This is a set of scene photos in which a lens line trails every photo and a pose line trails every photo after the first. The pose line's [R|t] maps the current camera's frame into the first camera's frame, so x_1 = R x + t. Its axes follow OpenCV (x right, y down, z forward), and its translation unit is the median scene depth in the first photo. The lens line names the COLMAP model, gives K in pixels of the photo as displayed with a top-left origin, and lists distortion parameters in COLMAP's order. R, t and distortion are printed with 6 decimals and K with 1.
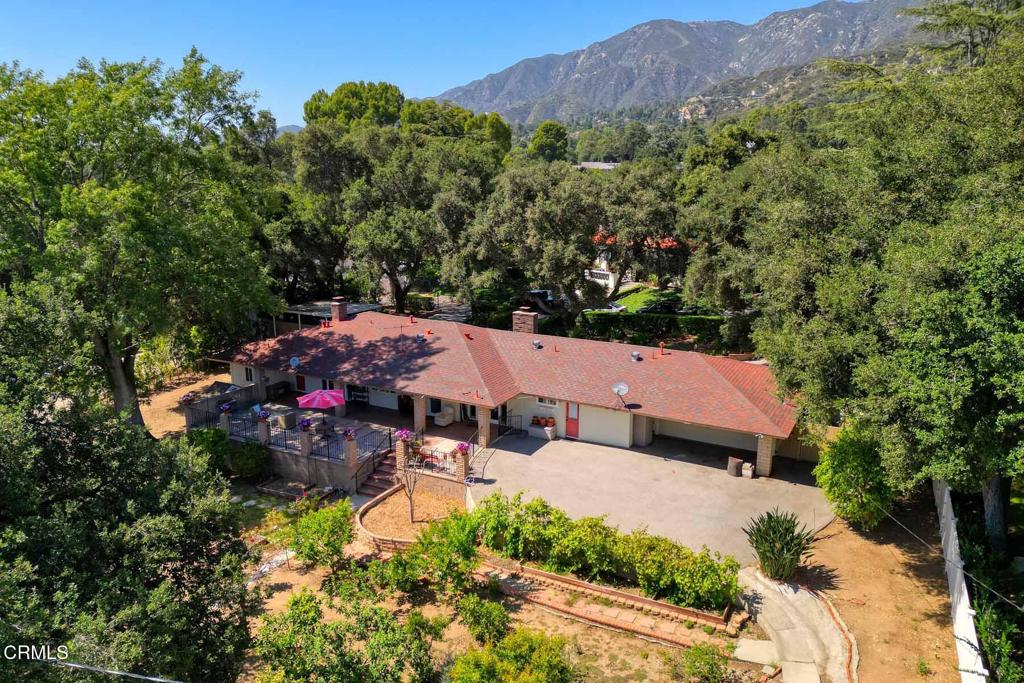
lens RADIAL K [[740.0, 0, 509.5], [0, 740.0, 343.6], [0, 0, 1]] dist [0.048602, -0.031202]
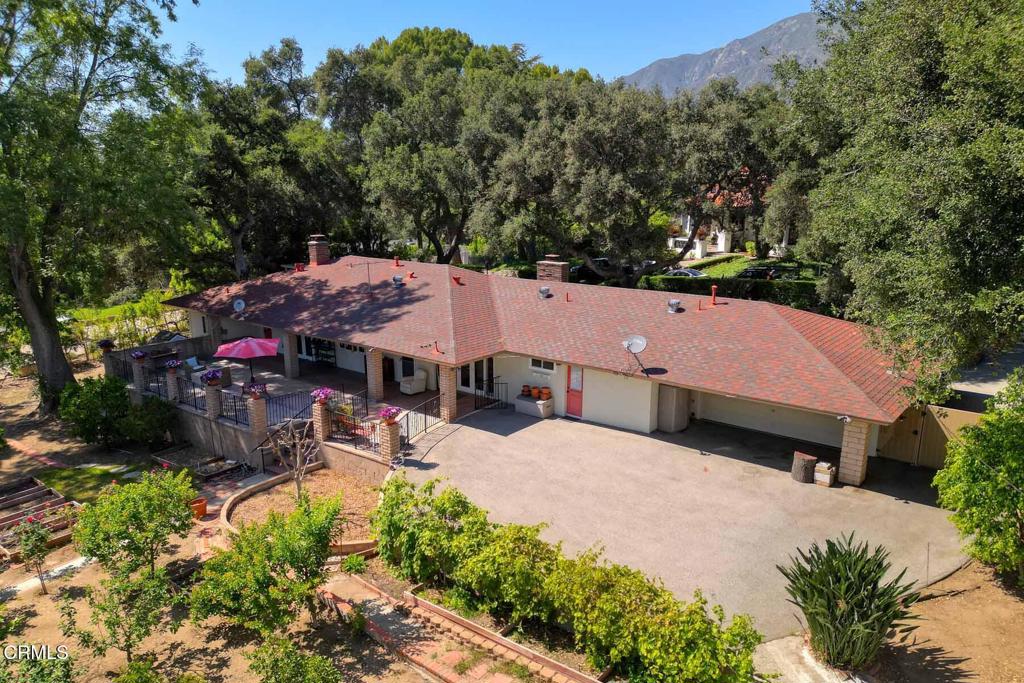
lens RADIAL K [[740.0, 0, 507.8], [0, 740.0, 373.4], [0, 0, 1]] dist [0.048602, -0.031202]
pose [[0.985791, 0.045067, -0.161821, 0.137259], [-0.040672, 0.998711, 0.030372, 0.068125], [0.162981, -0.023359, 0.986353, 0.298994]]
